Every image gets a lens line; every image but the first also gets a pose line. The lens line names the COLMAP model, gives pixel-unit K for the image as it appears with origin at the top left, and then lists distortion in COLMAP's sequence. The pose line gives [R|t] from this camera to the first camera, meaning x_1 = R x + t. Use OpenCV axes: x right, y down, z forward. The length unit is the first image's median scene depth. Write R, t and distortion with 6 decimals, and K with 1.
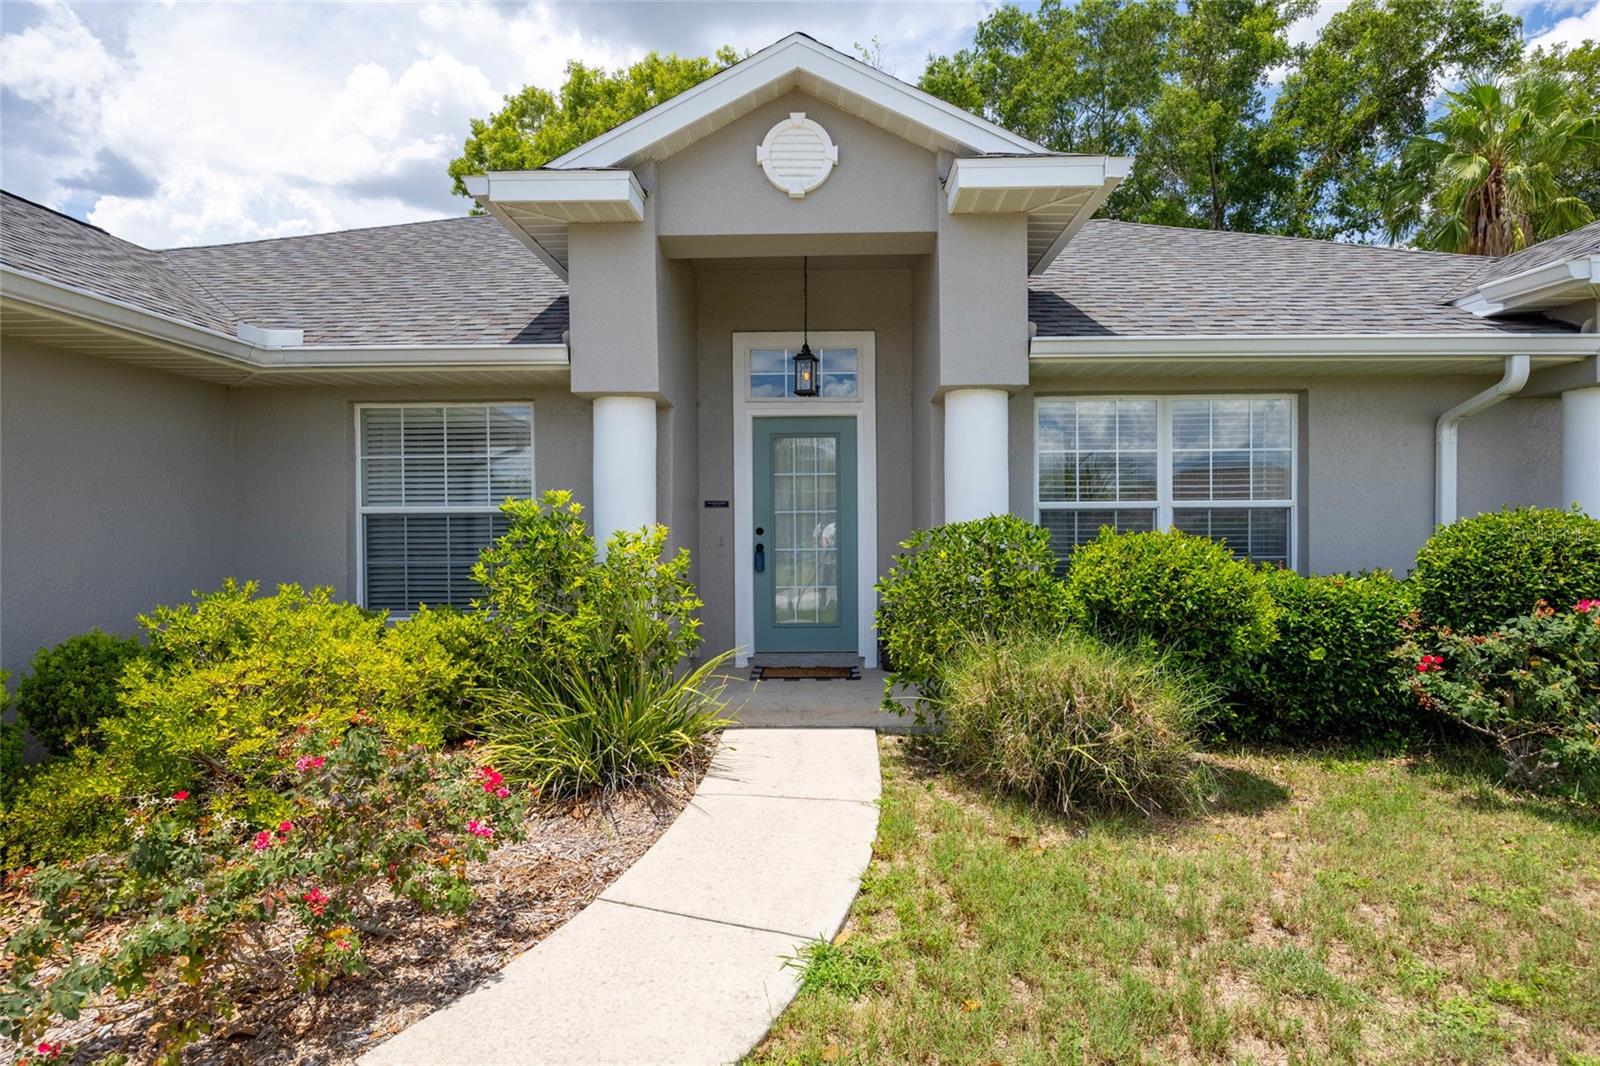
lens RADIAL K [[884.0, 0, 800.0], [0, 884.0, 533.0], [0, 0, 1]] dist [-0.000167, -0.000180]
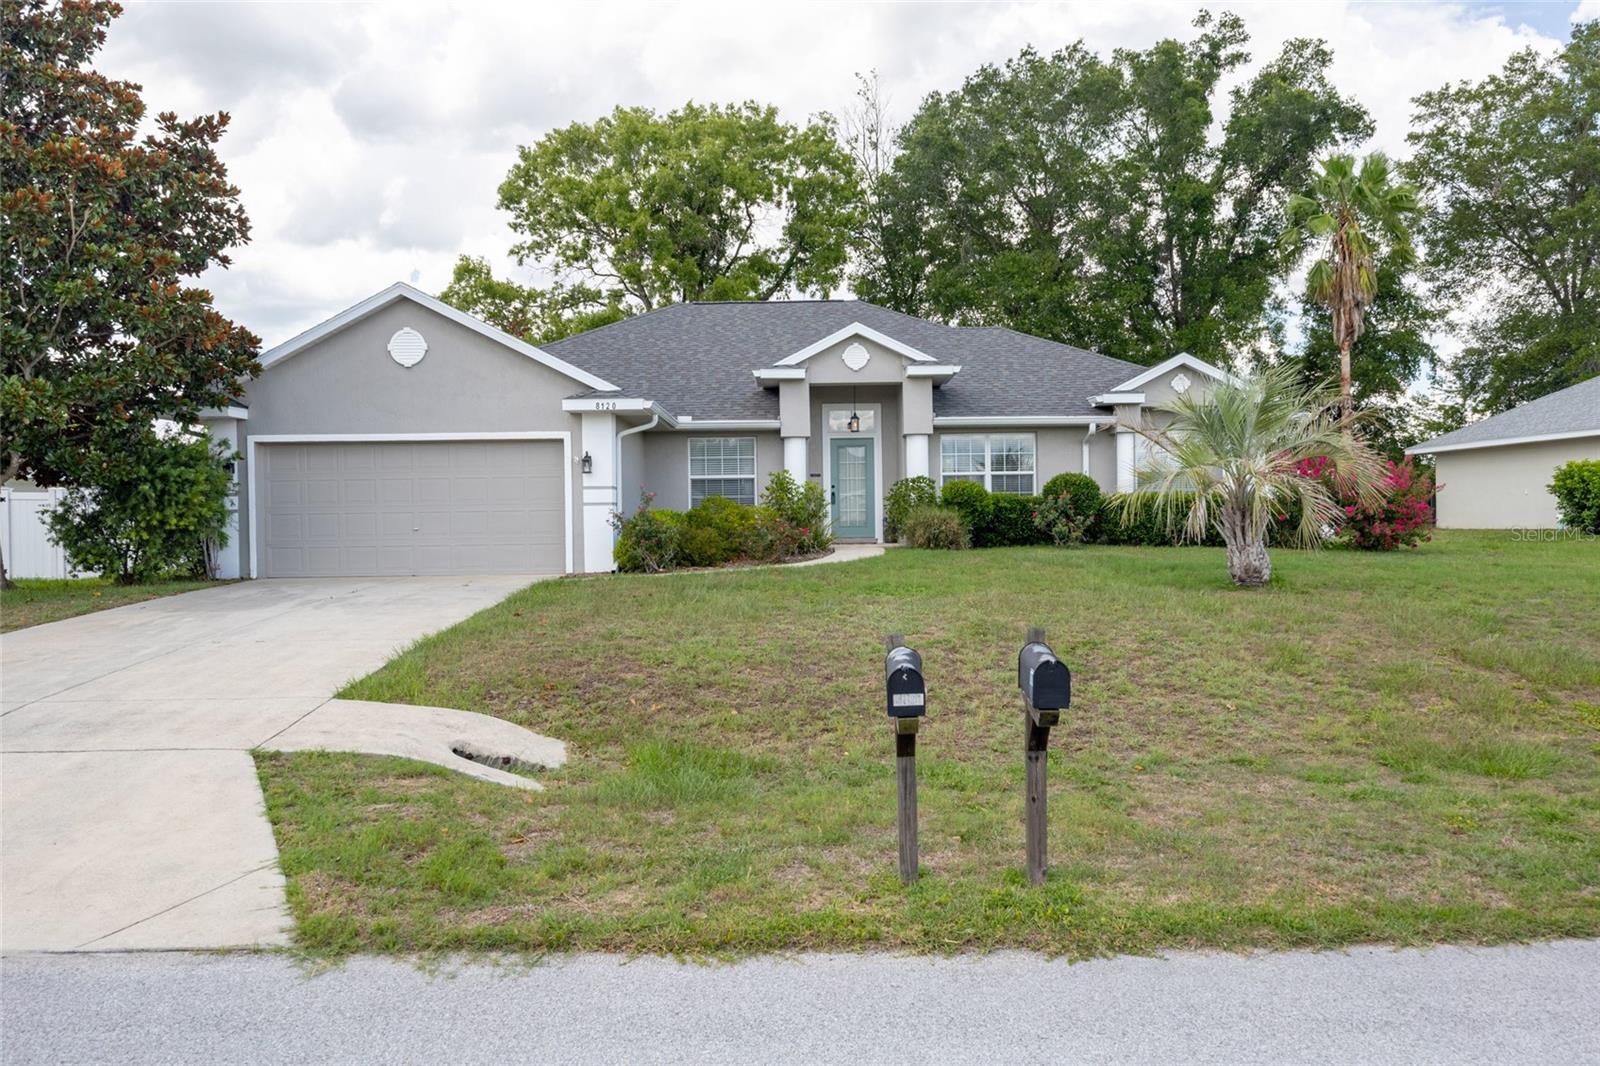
lens RADIAL K [[1247.2, 0, 800.0], [0, 1247.2, 533.0], [0, 0, 1]] dist [-0.006527, -0.001950]
pose [[0.999612, -0.007562, 0.026790, -0.297950], [0.007755, 0.999945, -0.007092, 0.190896], [-0.026735, 0.007297, 0.999616, -3.088277]]
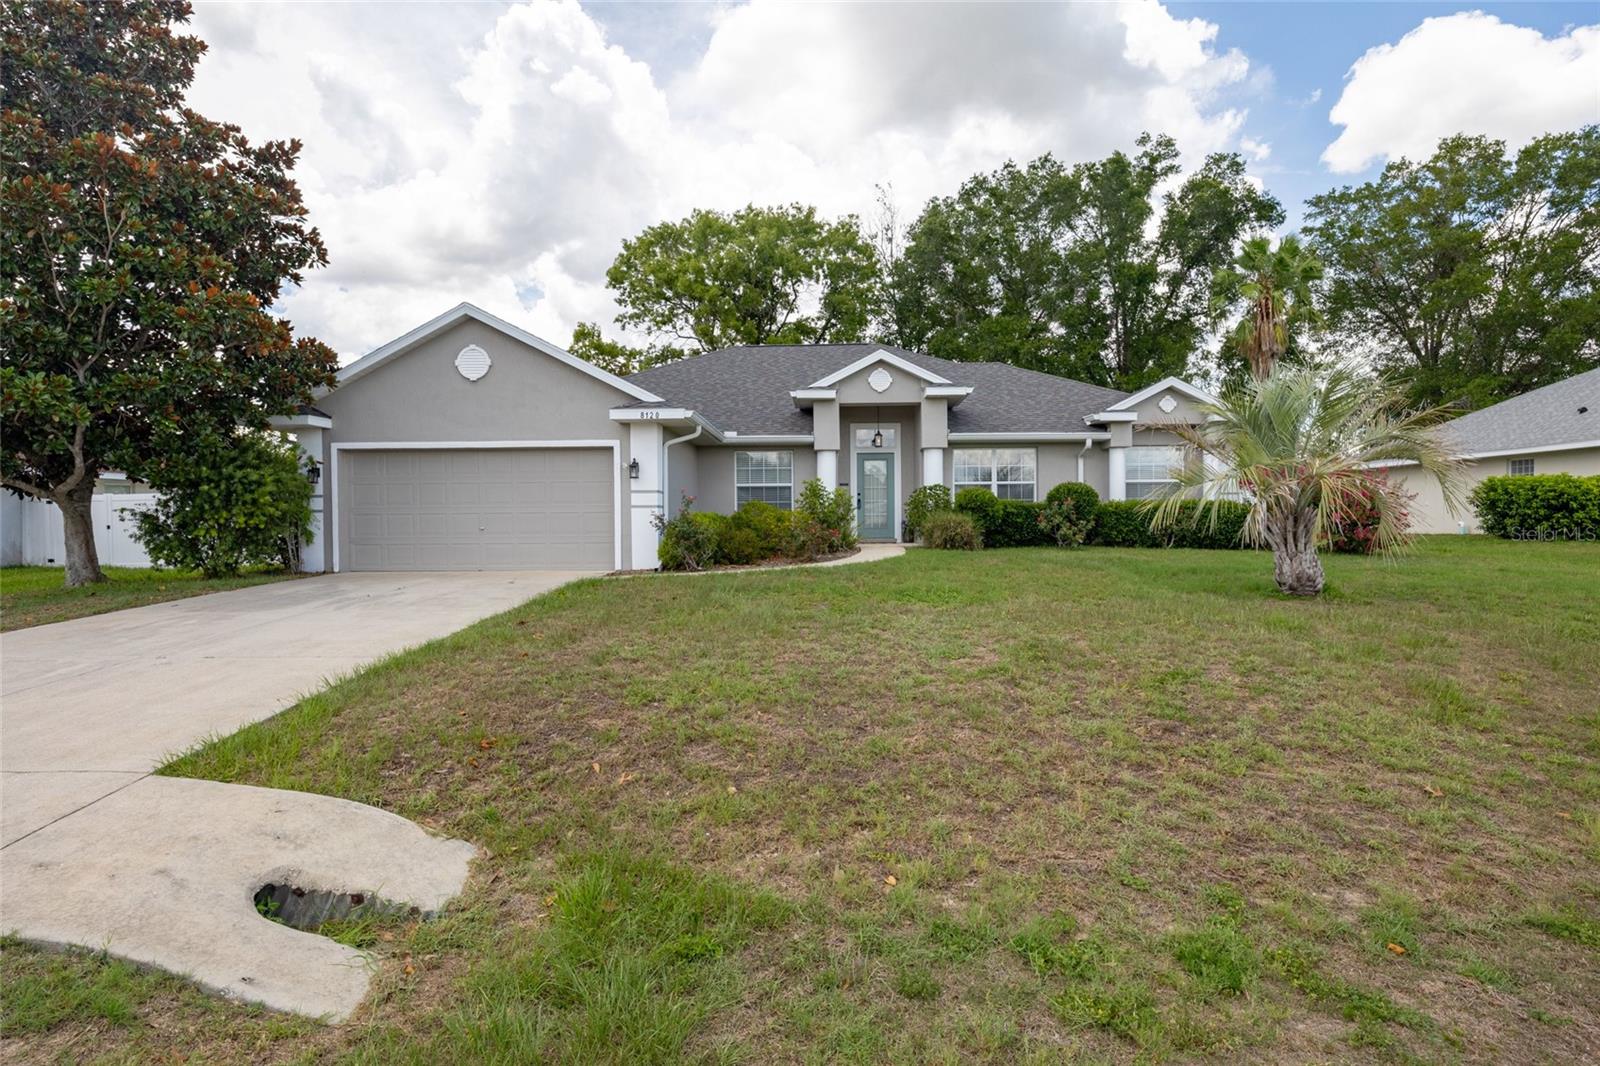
lens RADIAL K [[884.0, 0, 800.0], [0, 884.0, 533.0], [0, 0, 1]] dist [-0.000167, -0.000180]
pose [[0.999955, -0.000829, -0.009451, -0.271173], [0.000777, 0.999985, -0.005466, 0.177432], [0.009456, 0.005459, 0.999940, -2.335332]]
